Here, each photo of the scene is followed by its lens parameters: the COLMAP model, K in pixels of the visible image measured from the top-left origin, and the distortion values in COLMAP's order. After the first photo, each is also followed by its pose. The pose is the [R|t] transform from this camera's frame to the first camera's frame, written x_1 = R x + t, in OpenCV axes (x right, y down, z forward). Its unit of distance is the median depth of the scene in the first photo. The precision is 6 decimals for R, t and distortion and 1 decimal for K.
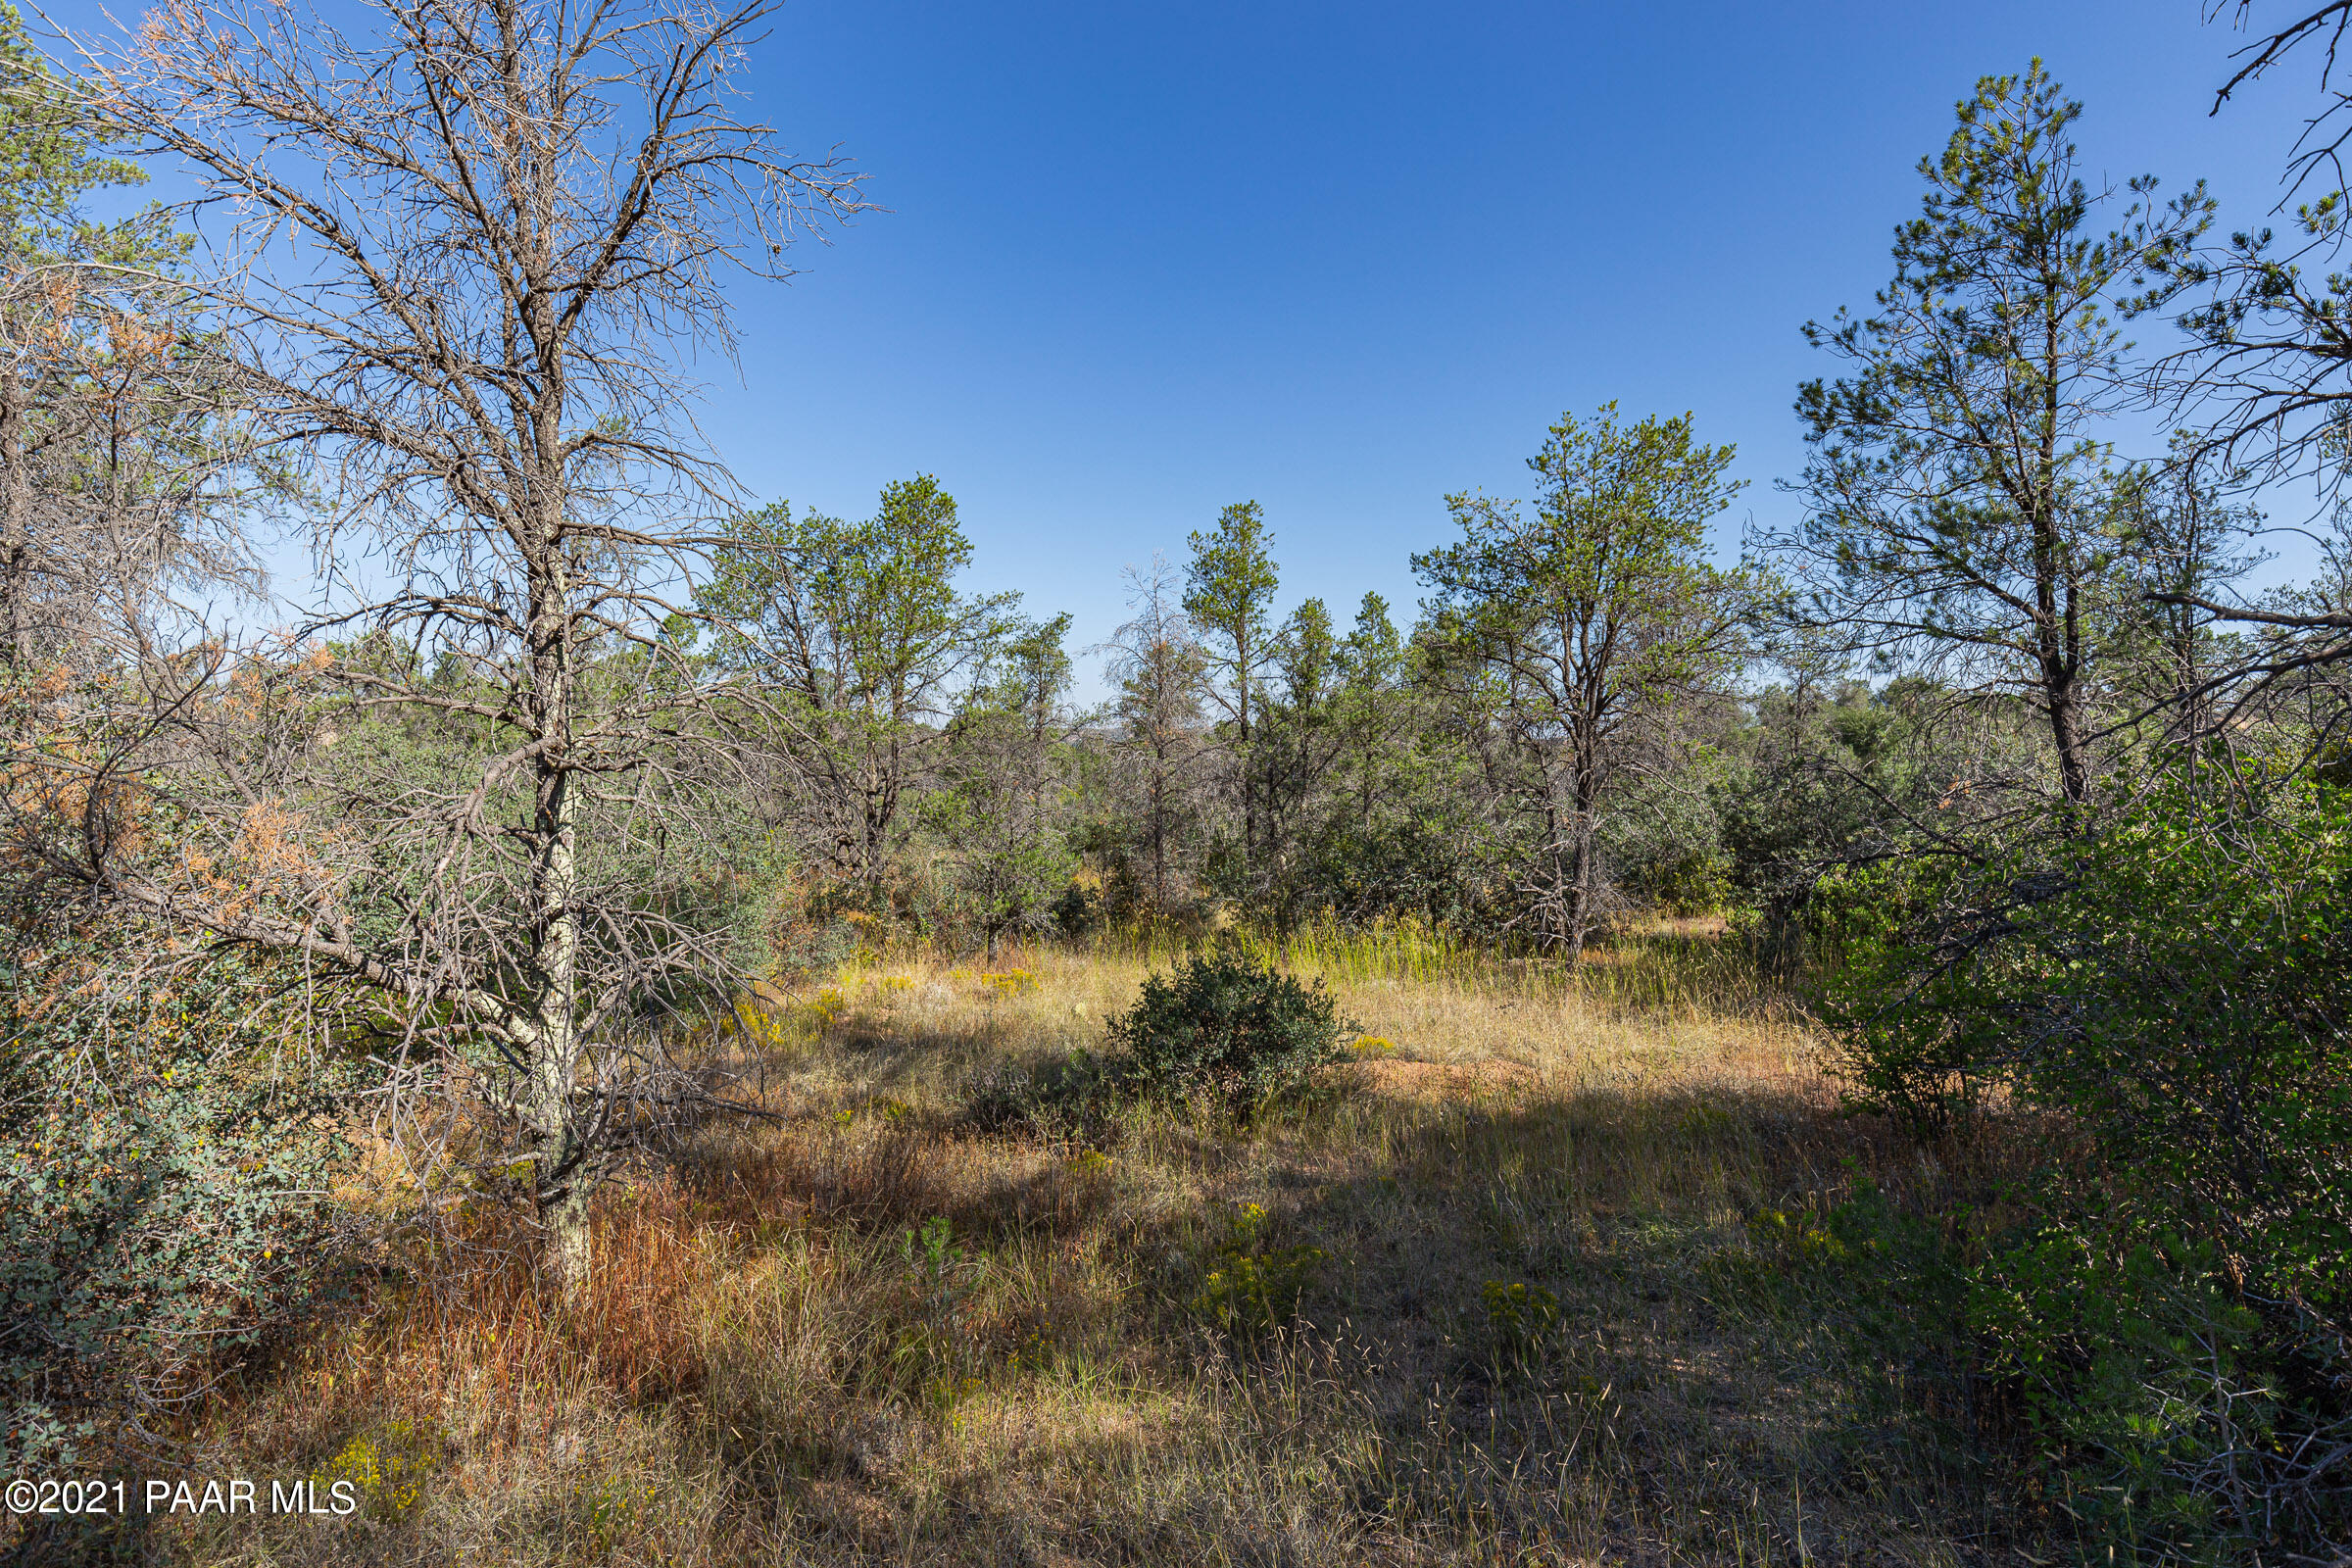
lens RADIAL K [[1460.3, 0, 1176.0], [0, 1460.3, 784.0], [0, 0, 1]] dist [0.002326, 0.000981]
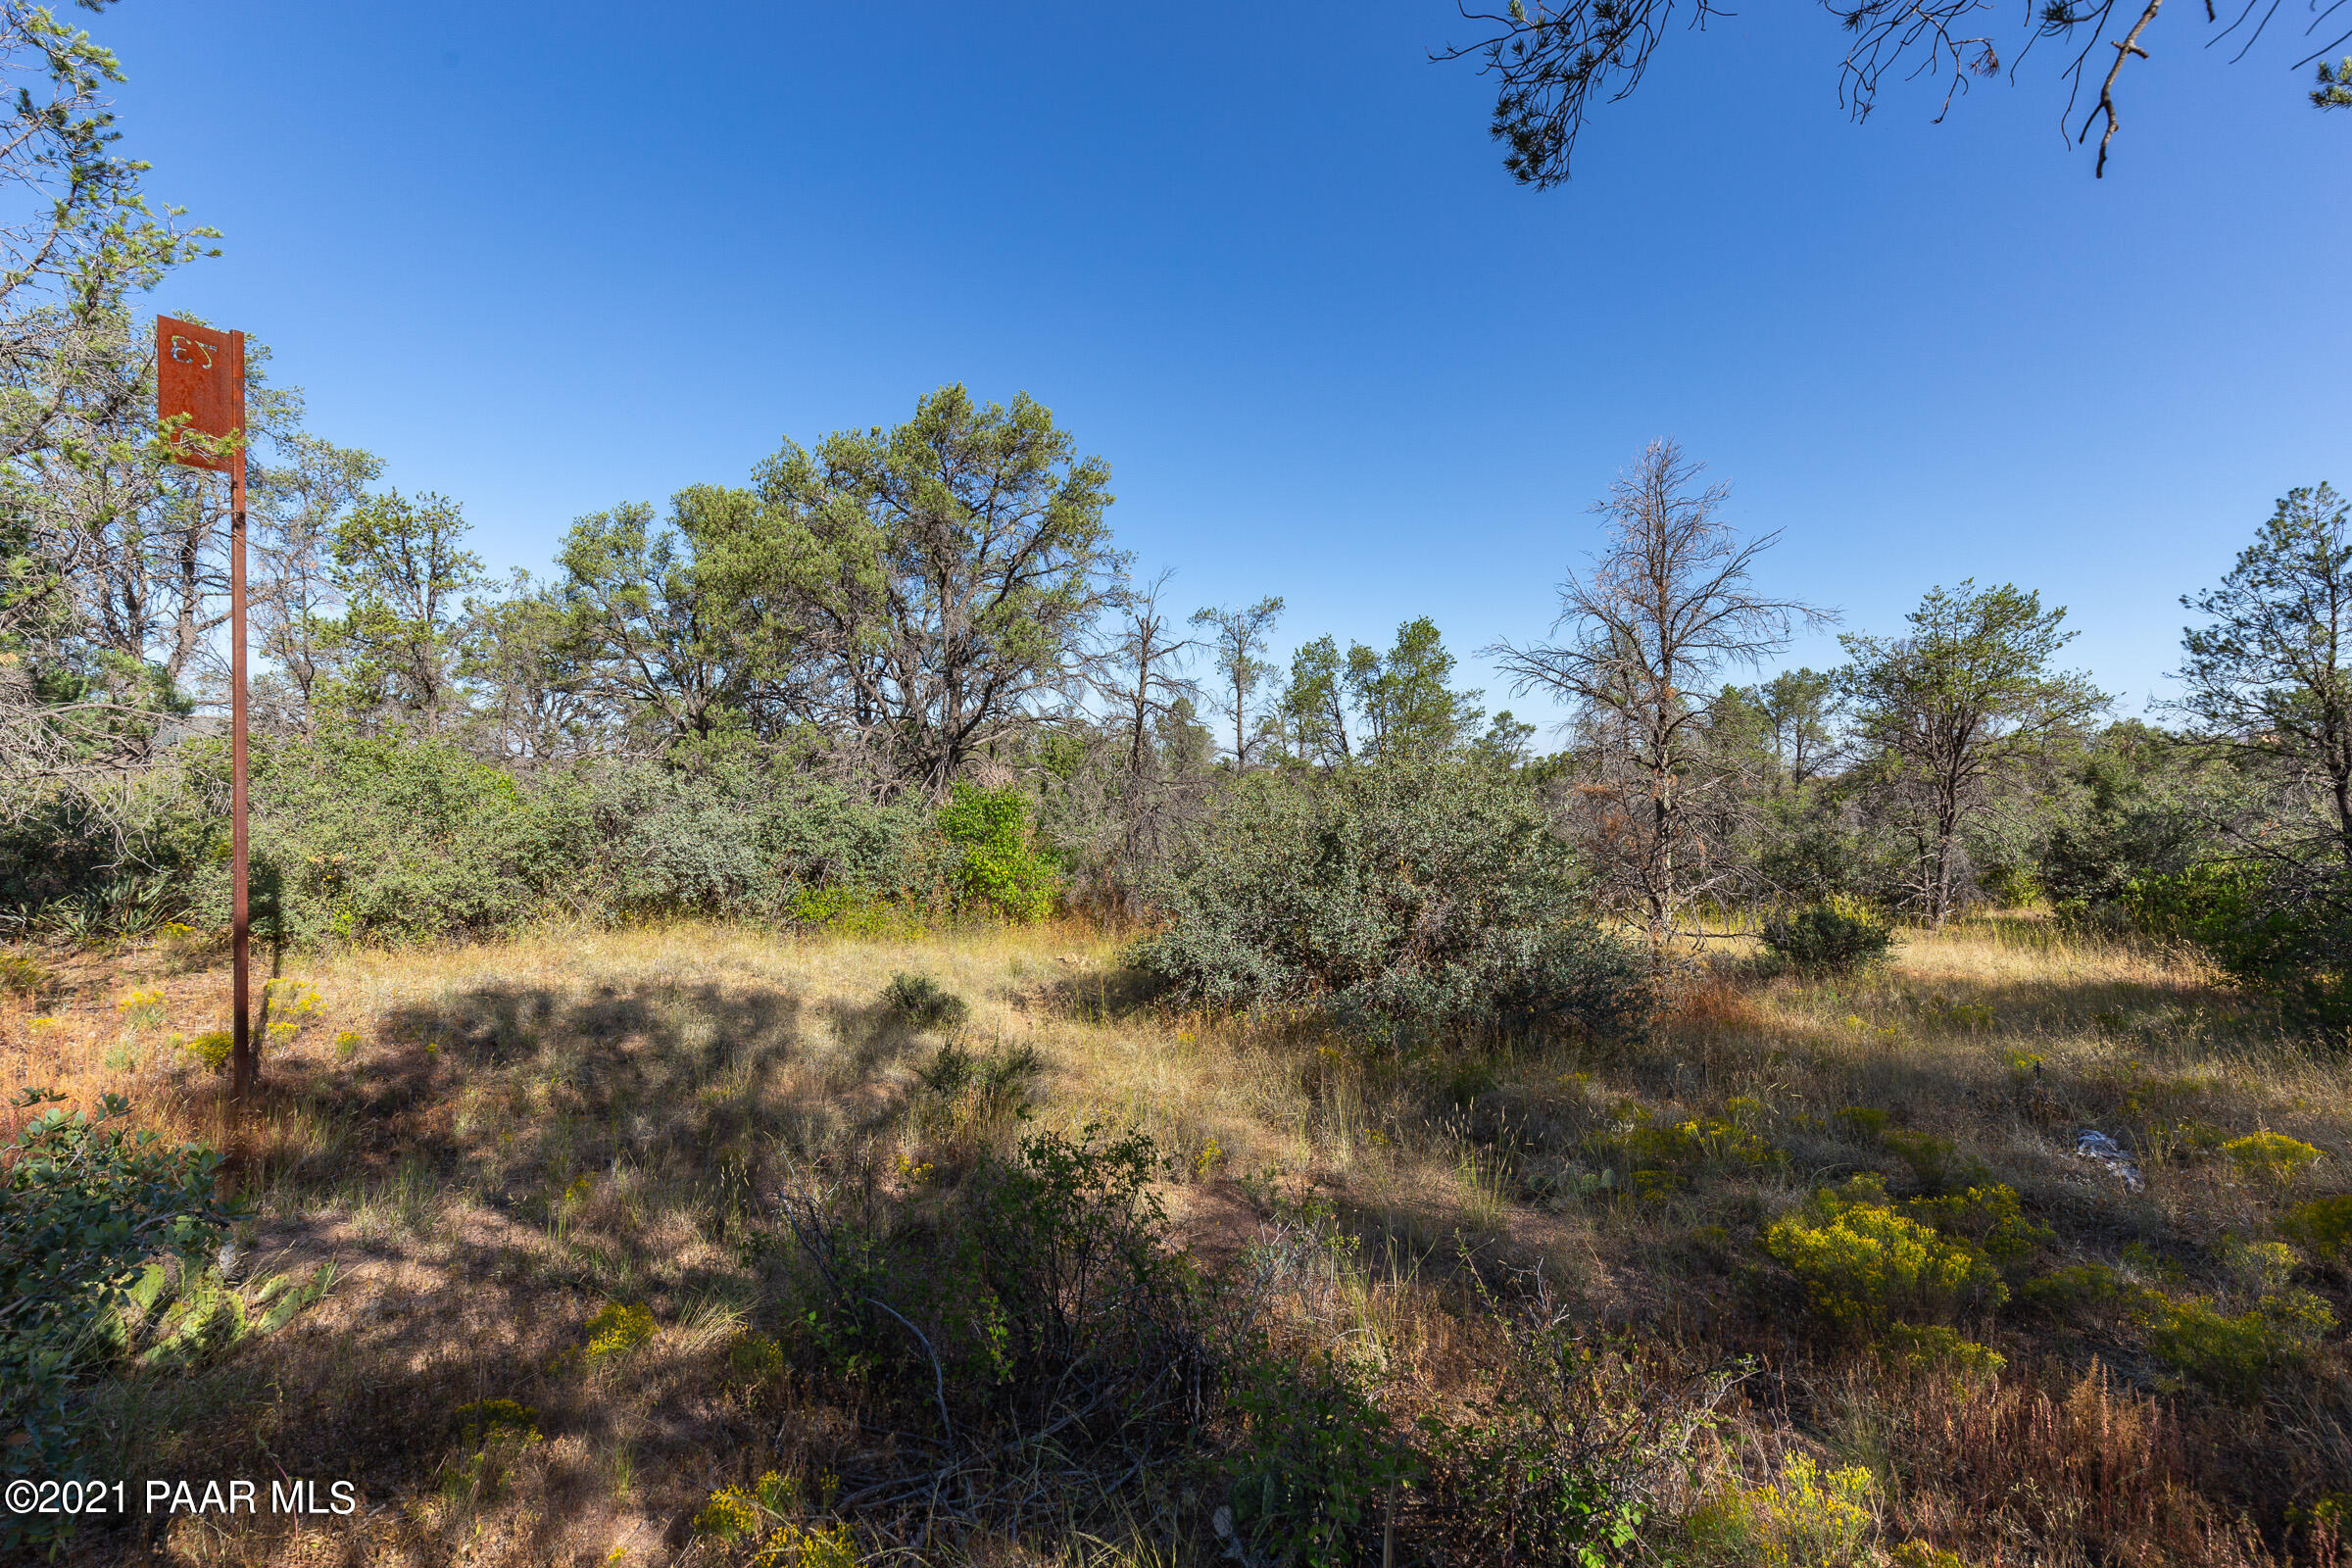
lens RADIAL K [[1054.3, 0, 1189.7], [0, 1054.3, 784.0], [0, 0, 1]] dist [0.000251, 0.000826]
pose [[0.964127, 0.016236, -0.264945, -0.520400], [-0.022414, 0.999542, -0.020311, 0.011574], [0.264494, 0.025521, 0.964050, -0.800227]]
